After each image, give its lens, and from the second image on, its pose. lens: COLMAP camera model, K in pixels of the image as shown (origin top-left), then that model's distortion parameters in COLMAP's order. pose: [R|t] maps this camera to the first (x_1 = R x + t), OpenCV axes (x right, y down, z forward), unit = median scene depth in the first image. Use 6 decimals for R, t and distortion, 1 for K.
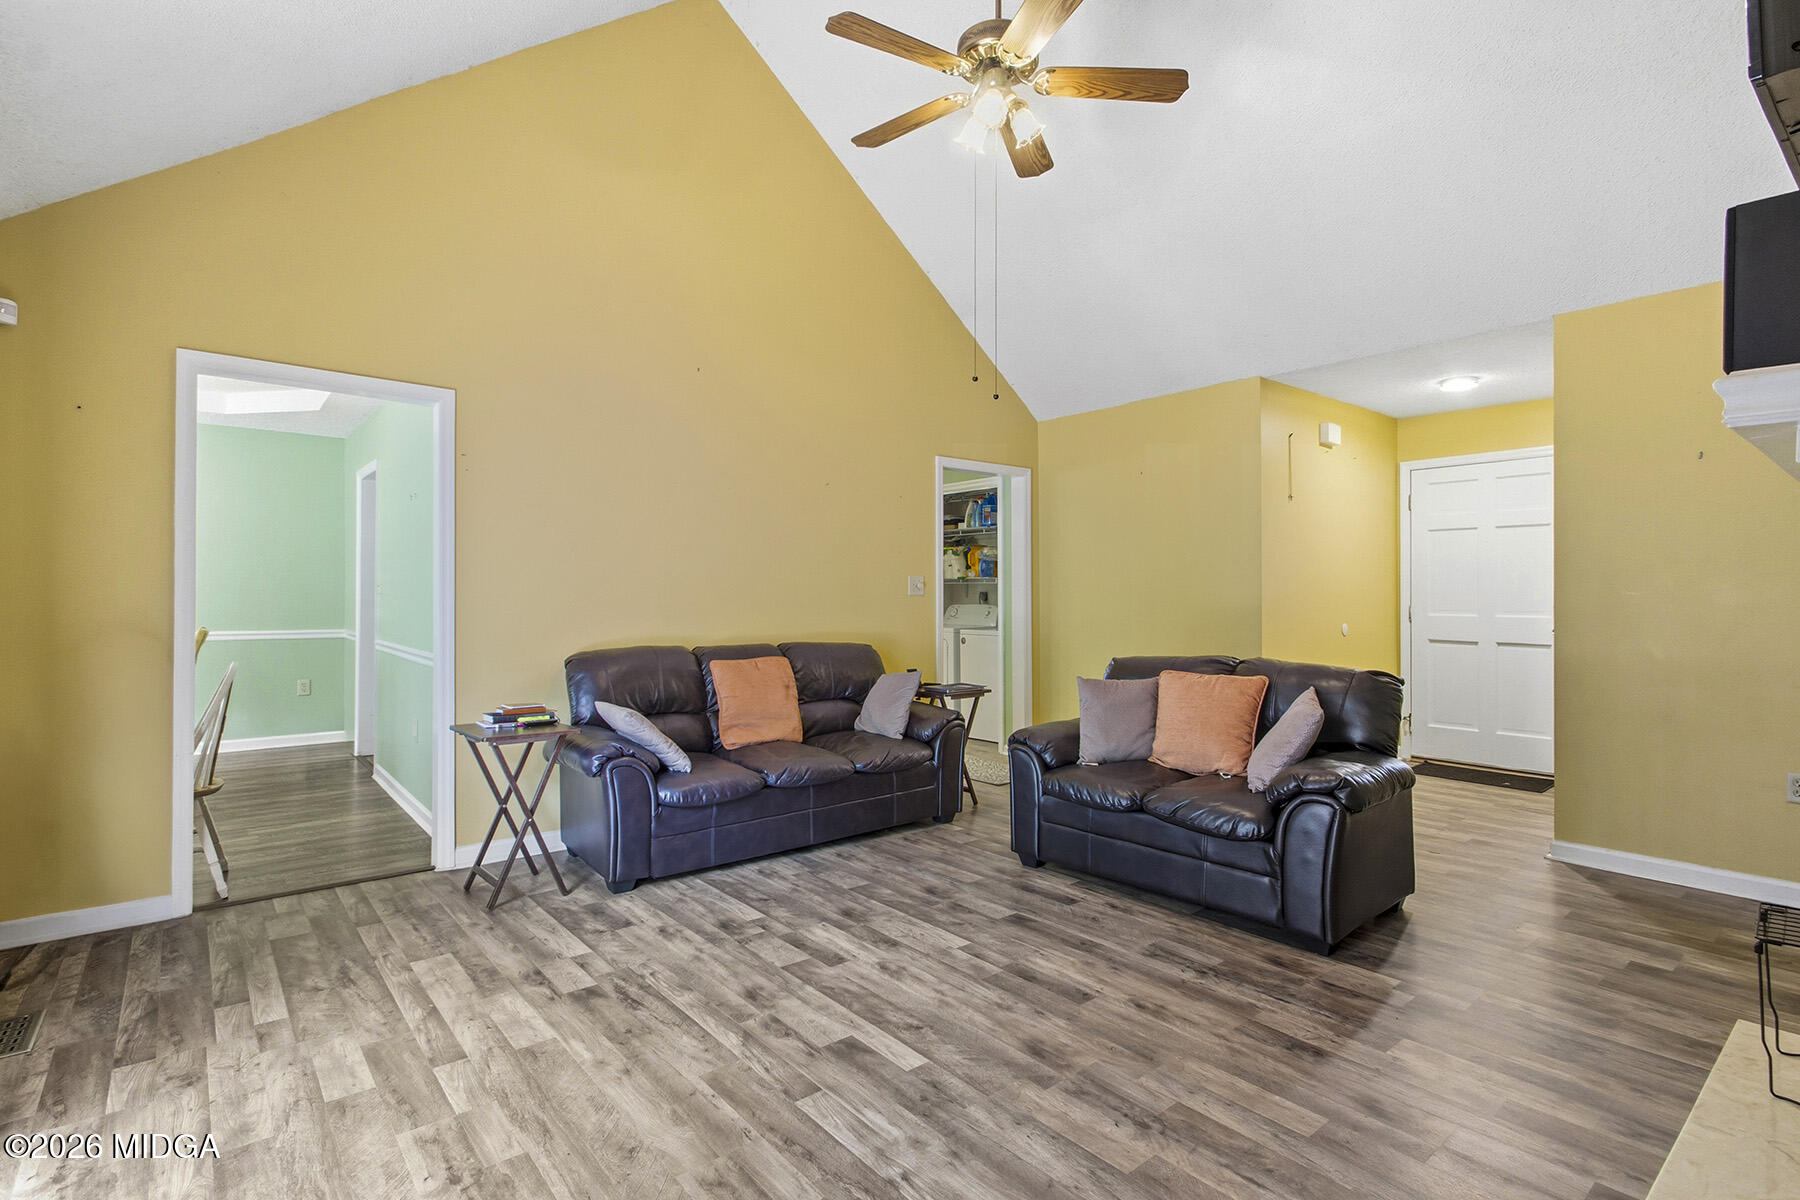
lens RADIAL K [[858.8, 0, 890.0], [0, 858.8, 597.9], [0, 0, 1]] dist [0.007975, -0.000123]
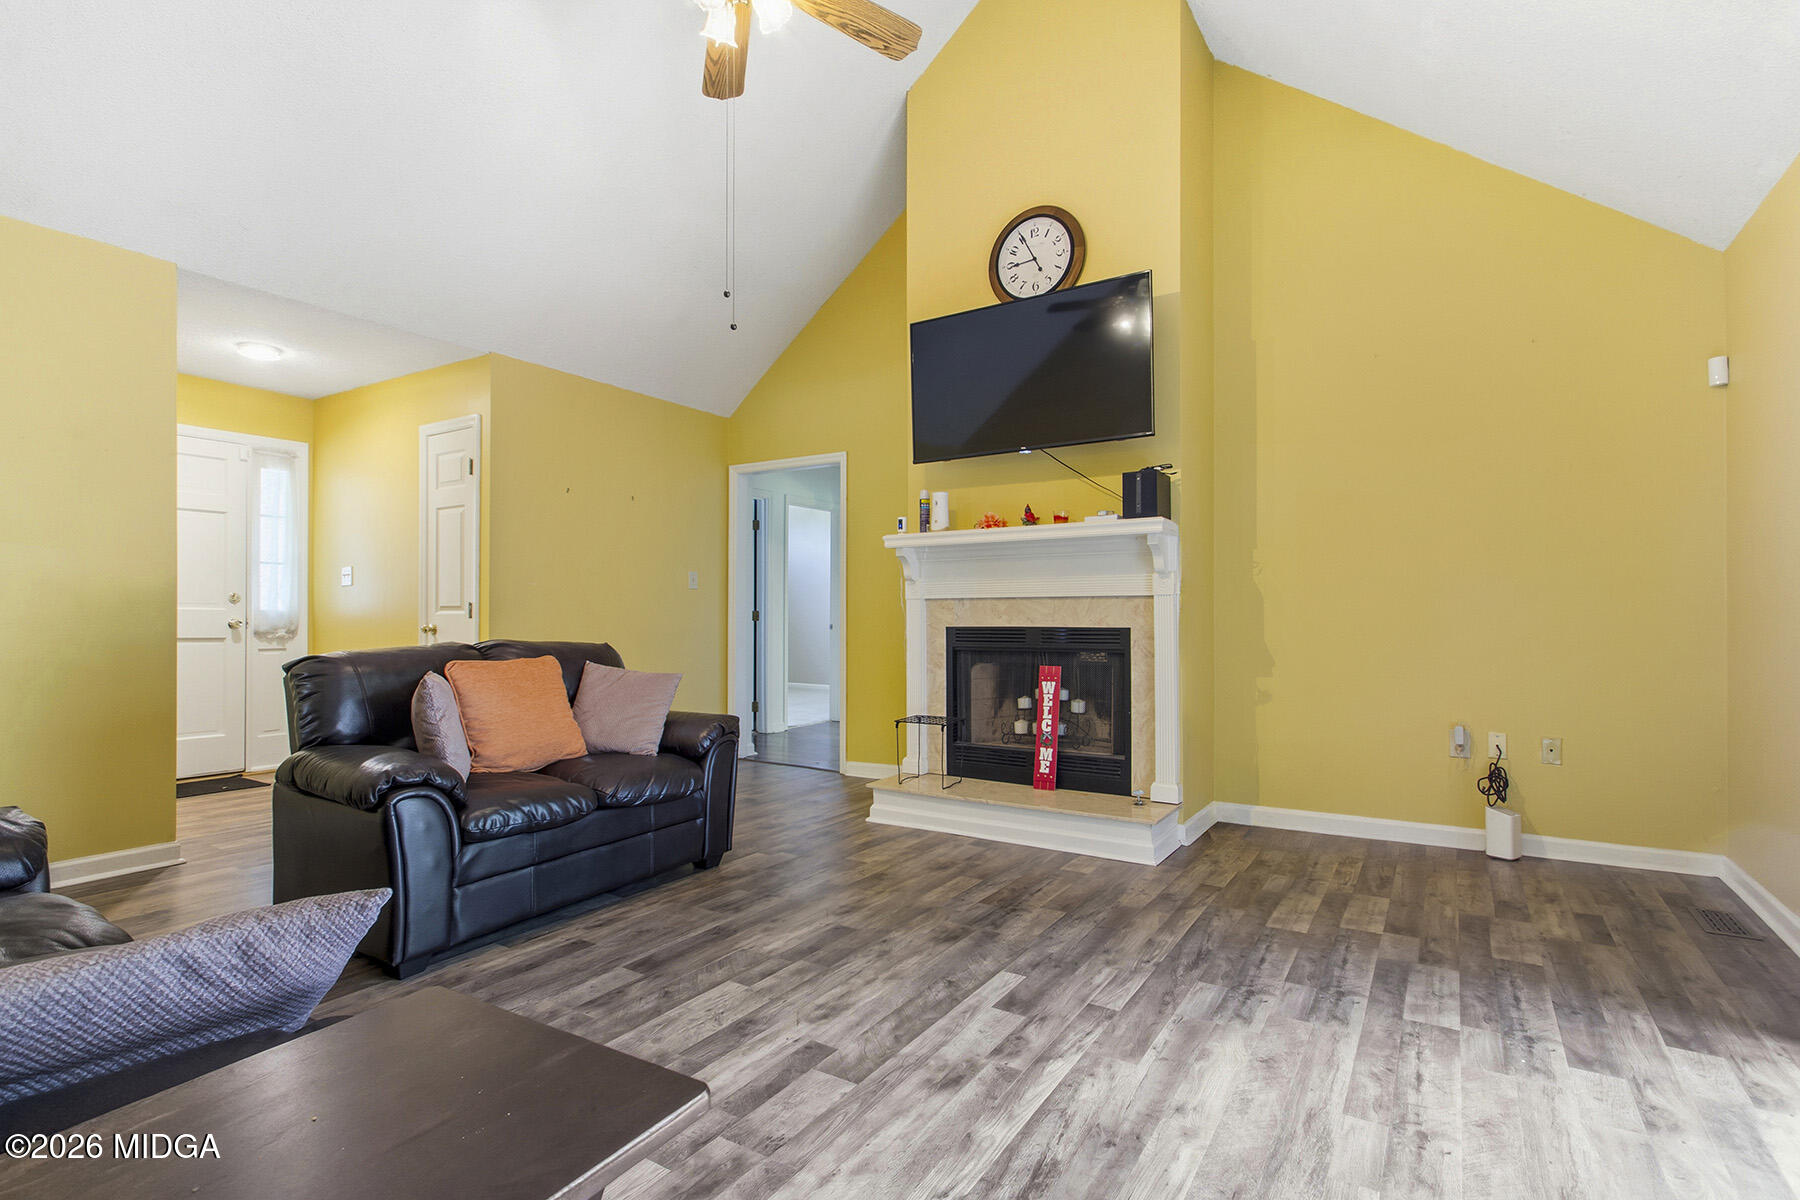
lens RADIAL K [[858.8, 0, 896.2], [0, 858.8, 604.4], [0, 0, 1]] dist [0.007975, -0.000123]
pose [[-0.304674, 0.009867, 0.952406, -0.868488], [-0.003524, 0.999928, -0.011487, 0.057236], [-0.952450, -0.006857, -0.304617, 1.287462]]
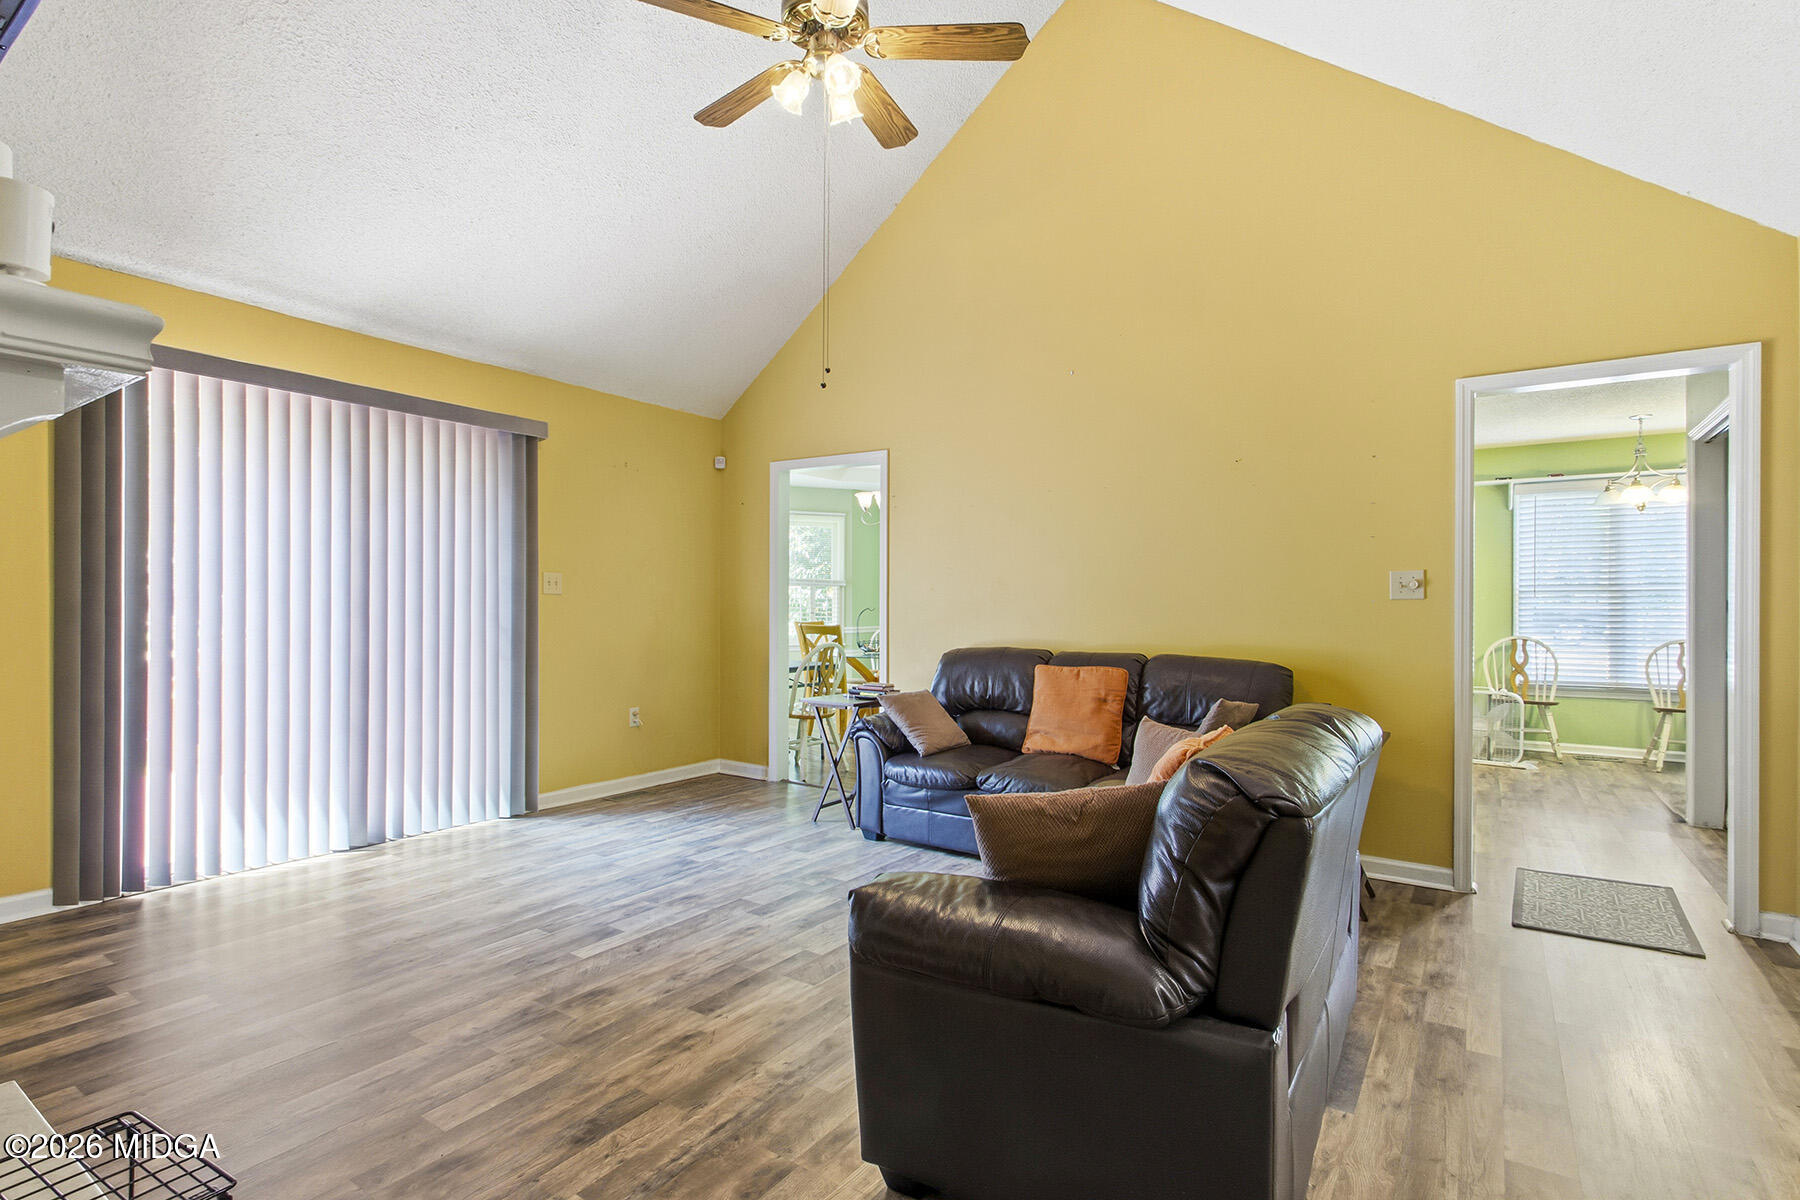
lens RADIAL K [[858.8, 0, 902.6], [0, 858.8, 612.5], [0, 0, 1]] dist [0.007975, -0.000123]
pose [[0.284574, 0.005535, -0.958638, 1.235746], [-0.002868, 0.999984, 0.004922, 0.007415], [0.958650, 0.001349, 0.284586, 0.945954]]
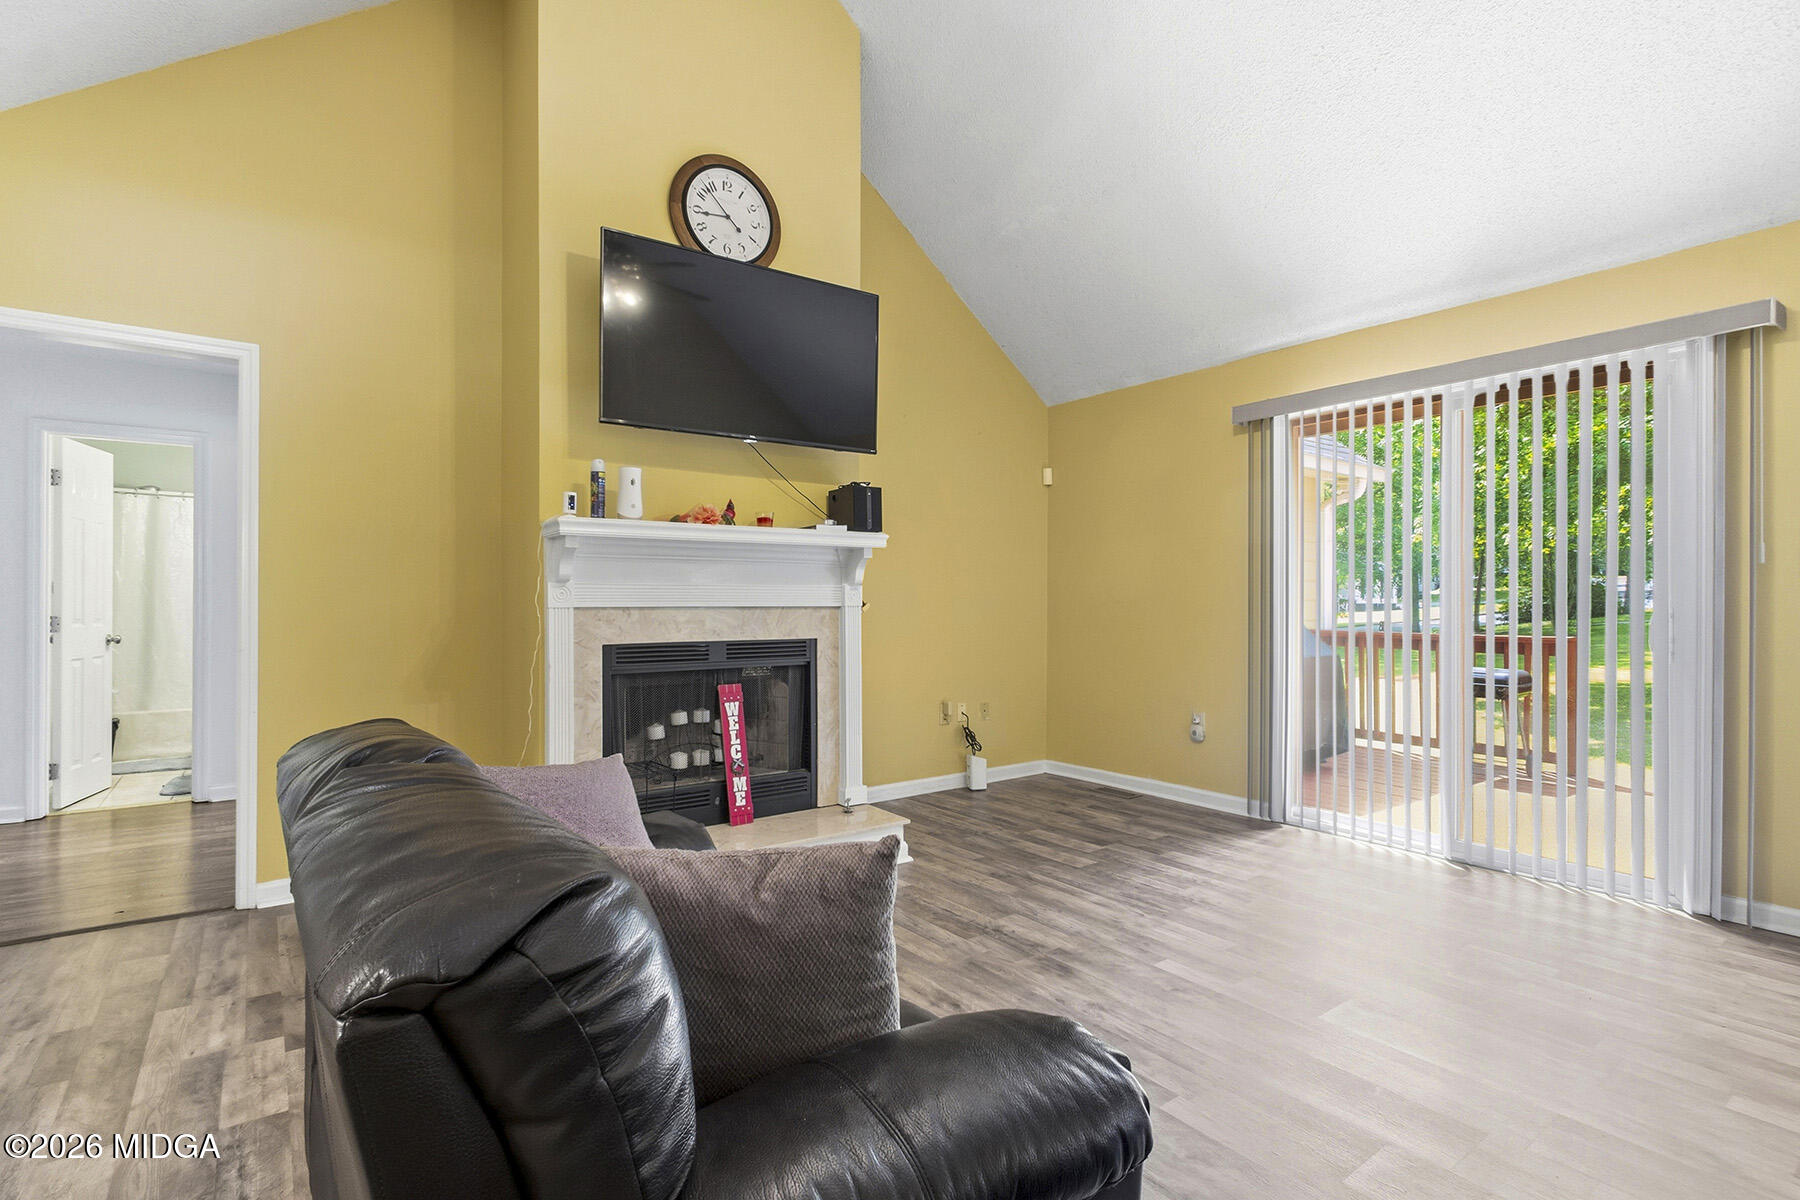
lens RADIAL K [[858.8, 0, 871.4], [0, 858.8, 598.1], [0, 0, 1]] dist [0.007975, -0.000123]
pose [[-0.997480, -0.001494, 0.070927, 0.314093], [-0.002082, 0.999964, -0.008218, 0.019119], [-0.070912, -0.008345, -0.997448, 1.965508]]
